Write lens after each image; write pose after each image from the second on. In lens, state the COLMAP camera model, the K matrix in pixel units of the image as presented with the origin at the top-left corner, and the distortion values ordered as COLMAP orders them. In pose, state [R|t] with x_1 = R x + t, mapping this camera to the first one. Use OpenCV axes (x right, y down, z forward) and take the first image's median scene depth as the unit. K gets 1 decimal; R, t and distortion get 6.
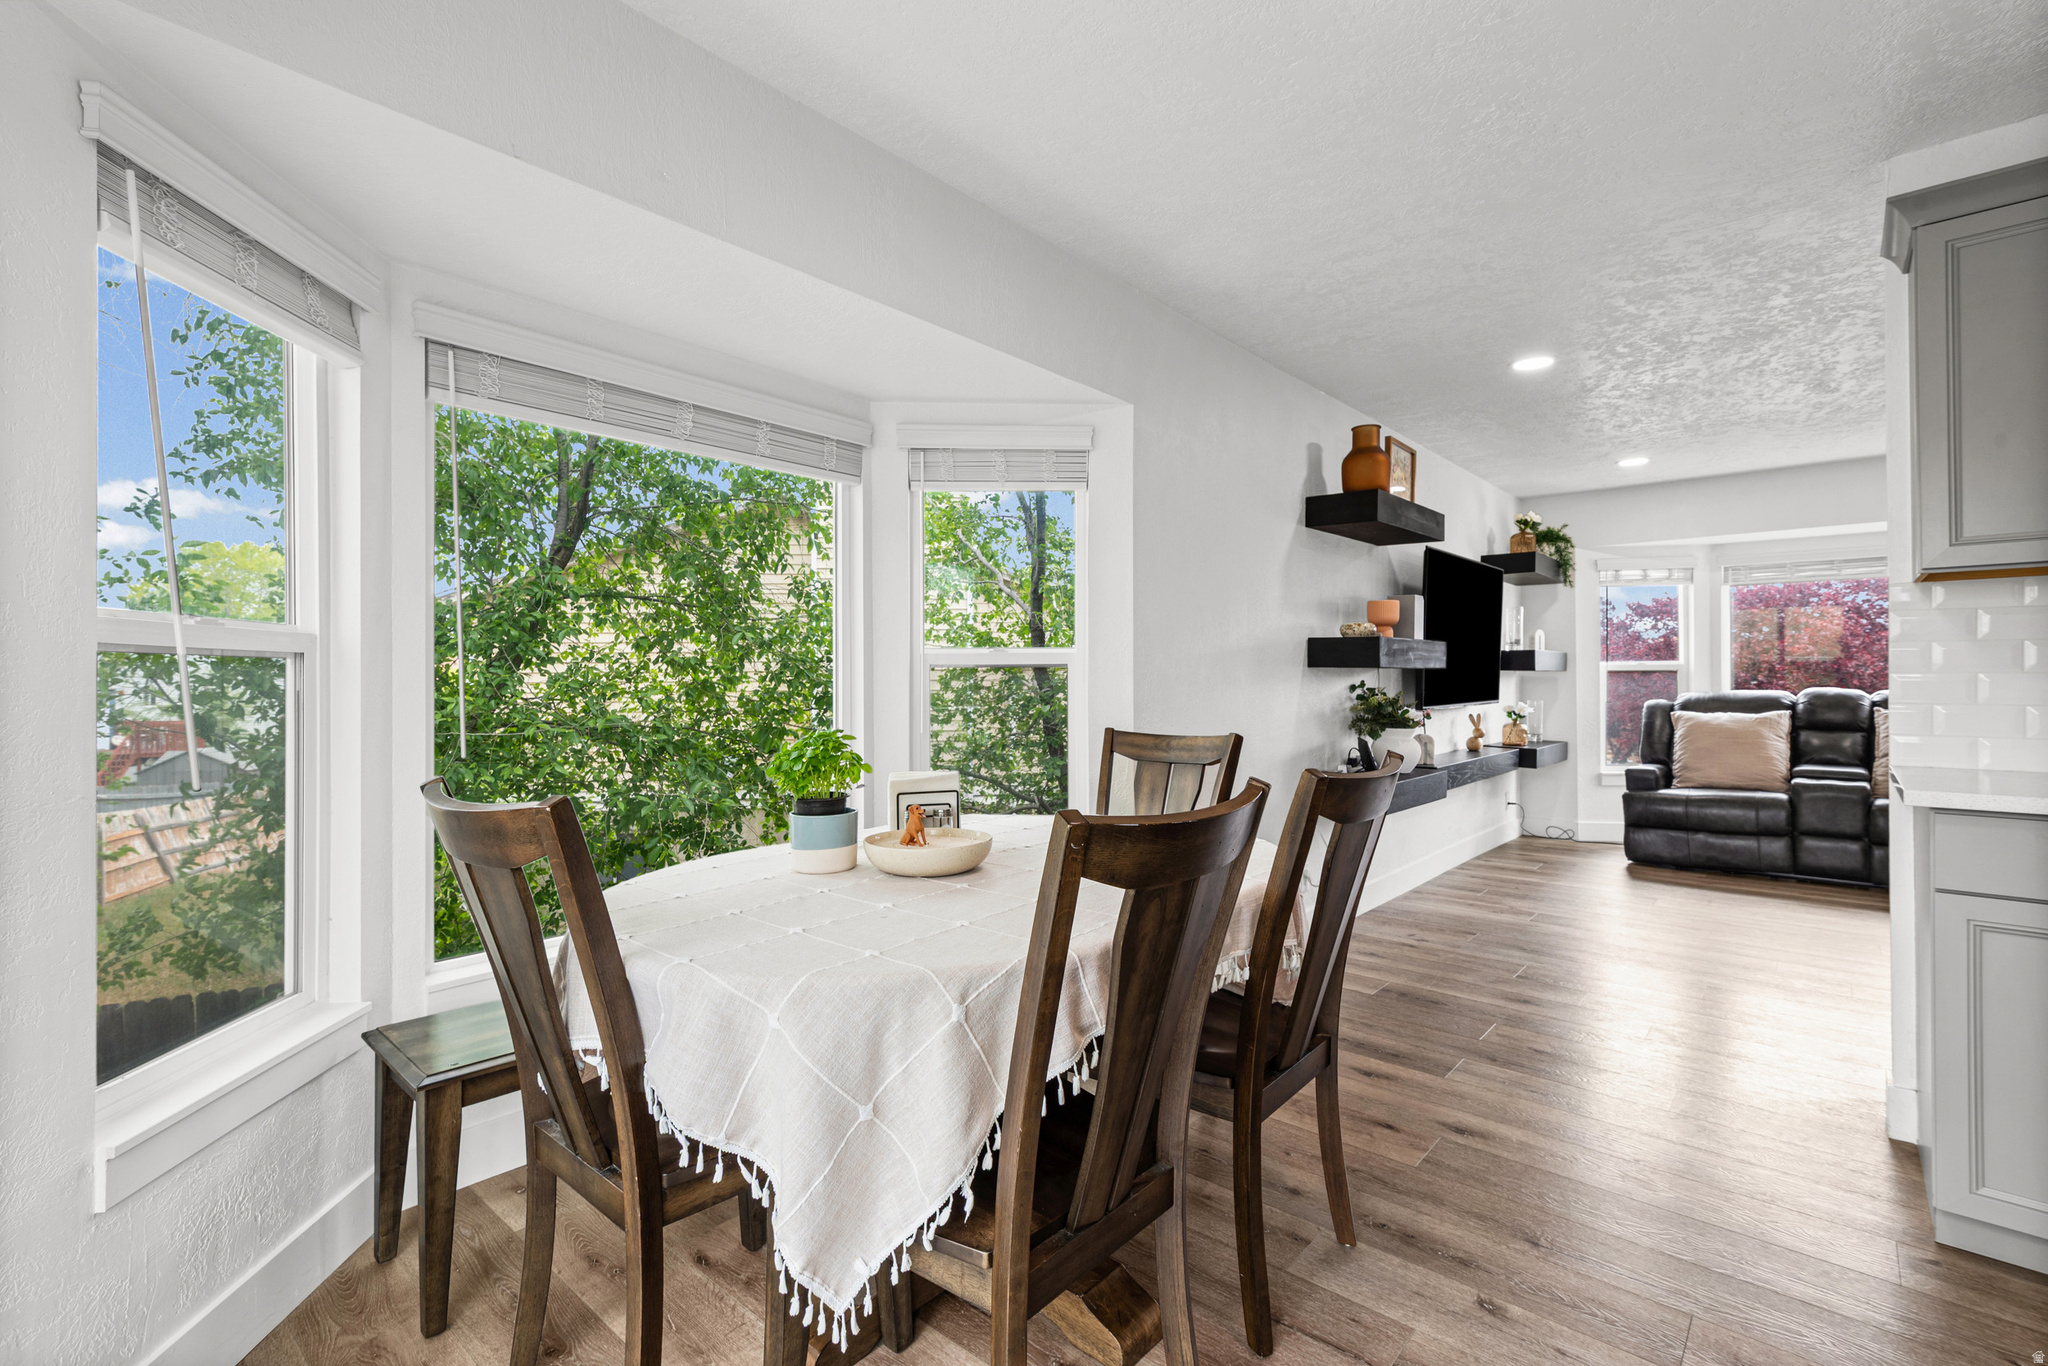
lens RADIAL K [[926.3, 0, 1039.6], [0, 926.3, 678.3], [0, 0, 1]] dist [0.016324, -0.006836]
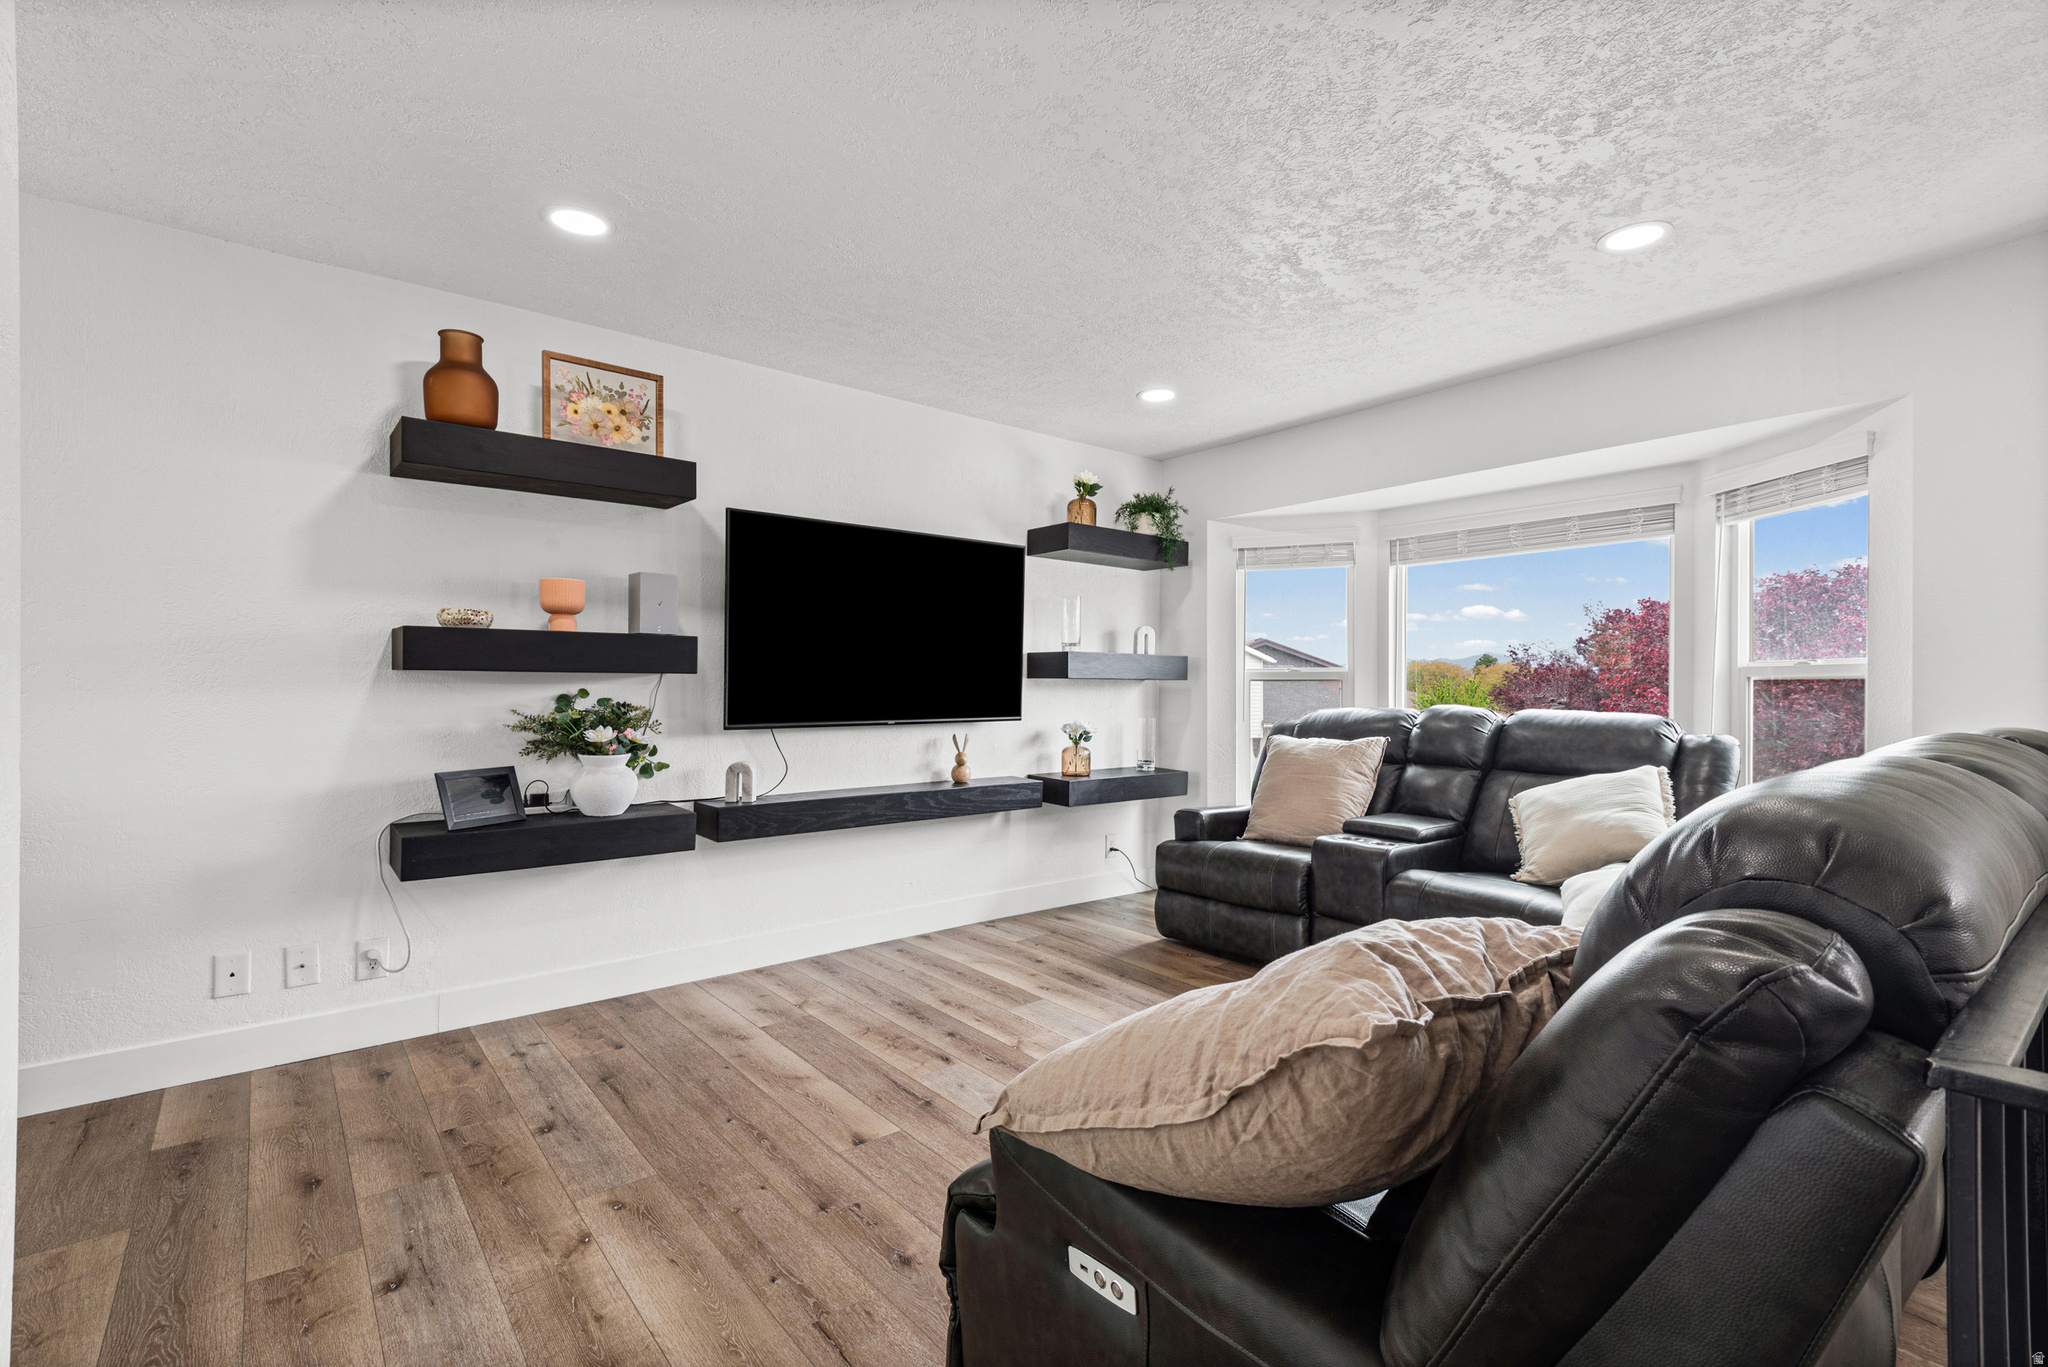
lens RADIAL K [[926.3, 0, 1044.9], [0, 926.3, 695.1], [0, 0, 1]] dist [0.016324, -0.006836]
pose [[0.987876, 0.008036, -0.155040, 0.650039], [-0.007321, 0.999960, 0.005181, 0.001244], [0.155075, -0.003983, 0.987895, 0.257363]]
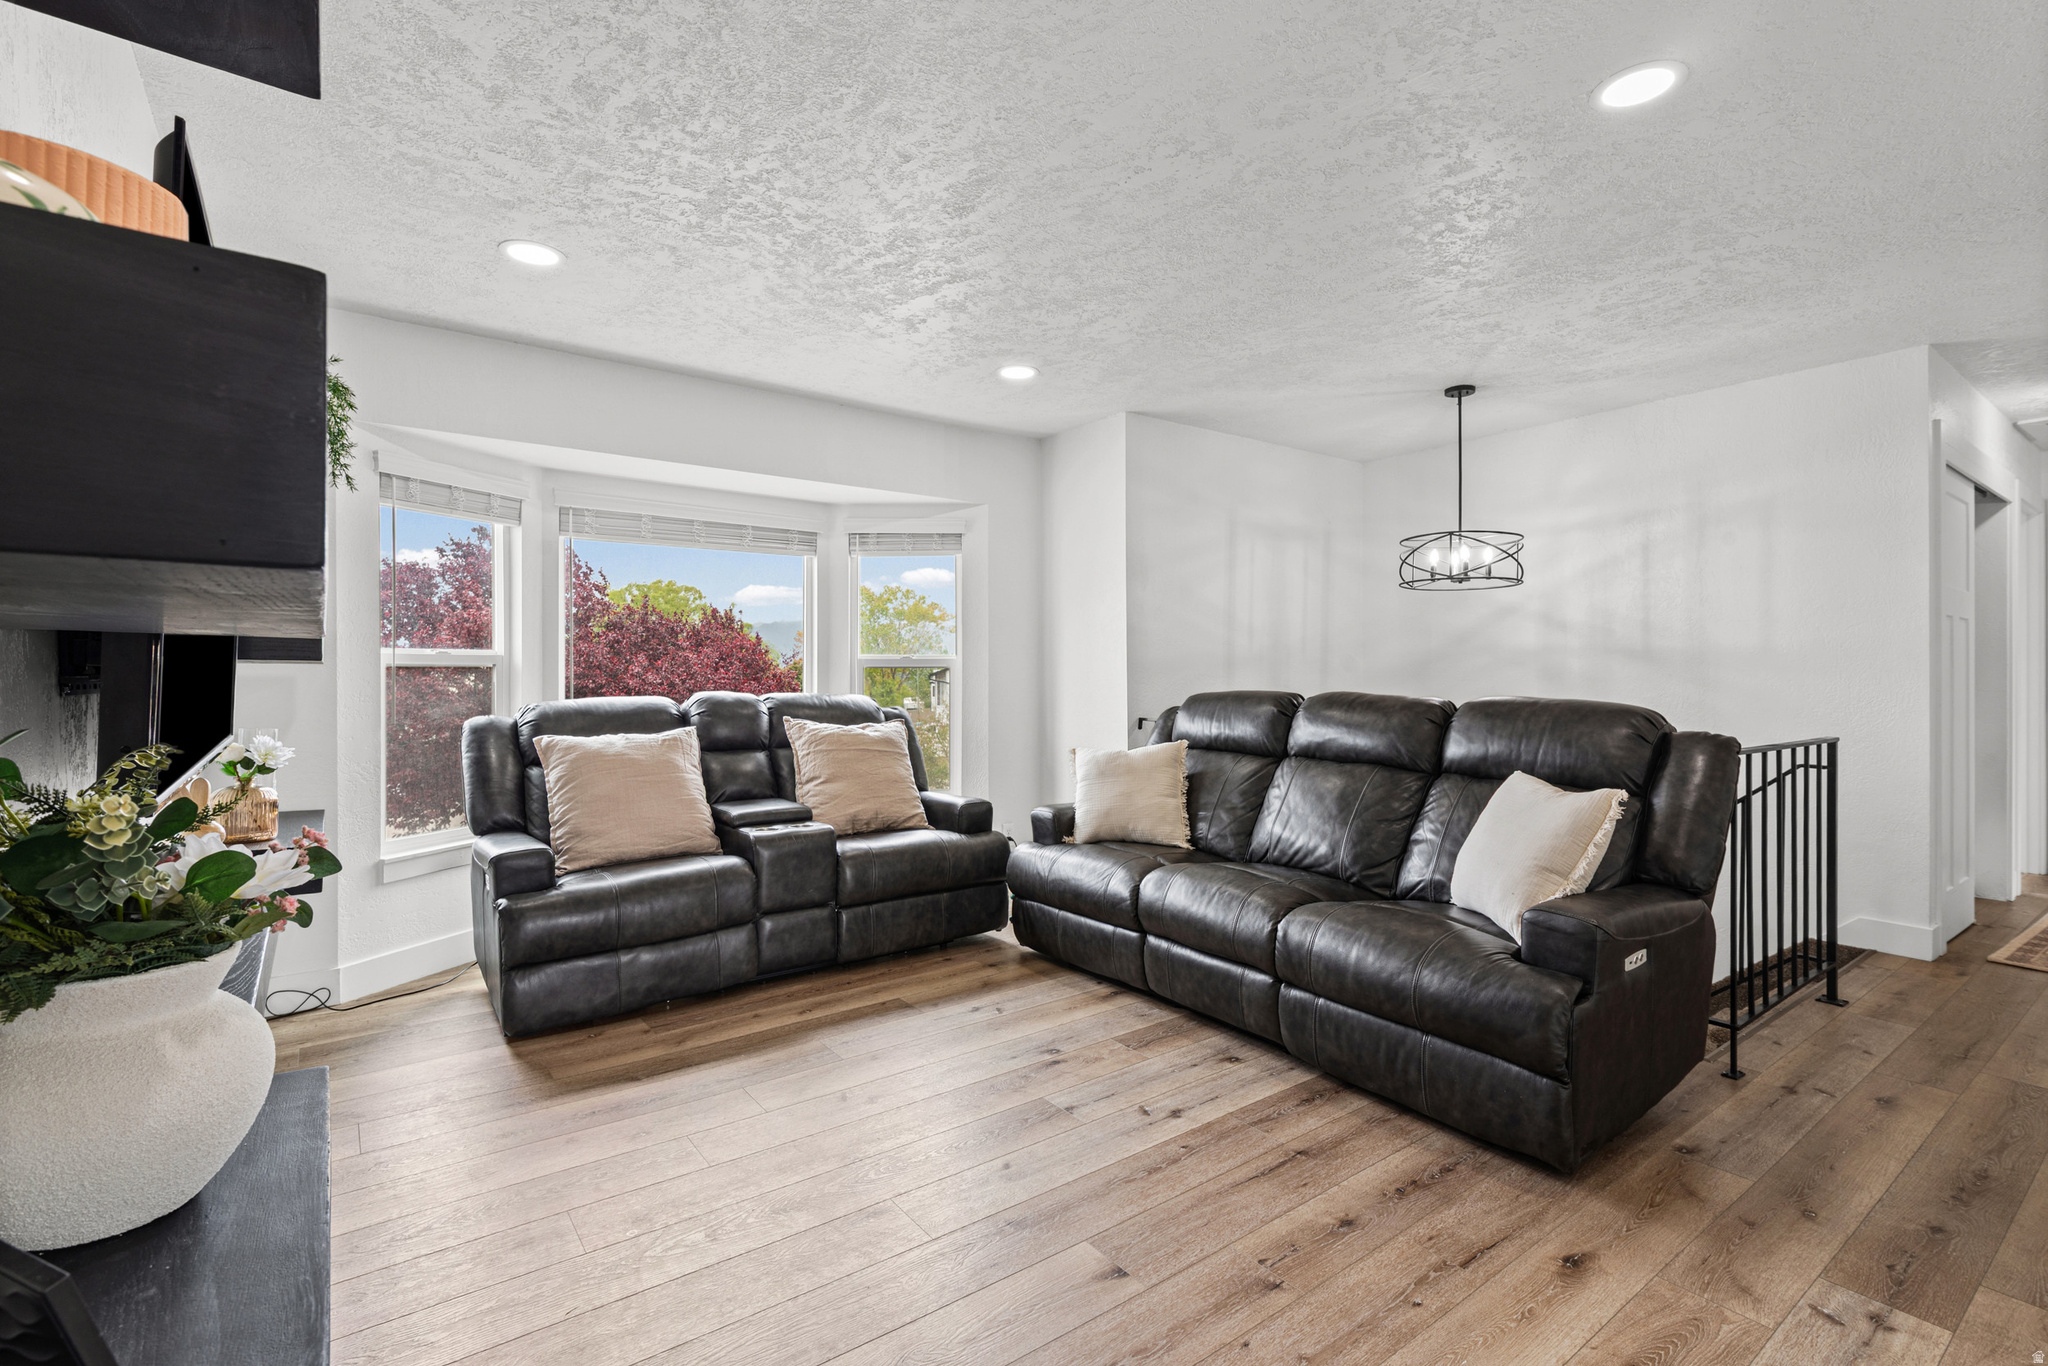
lens RADIAL K [[926.3, 0, 1031.7], [0, 926.3, 682.0], [0, 0, 1]] dist [0.016324, -0.006836]
pose [[0.209662, -0.003483, 0.977768, 0.192952], [-0.000005, 0.999994, 0.003563, -0.000205], [-0.977774, -0.000752, 0.209661, 0.612148]]
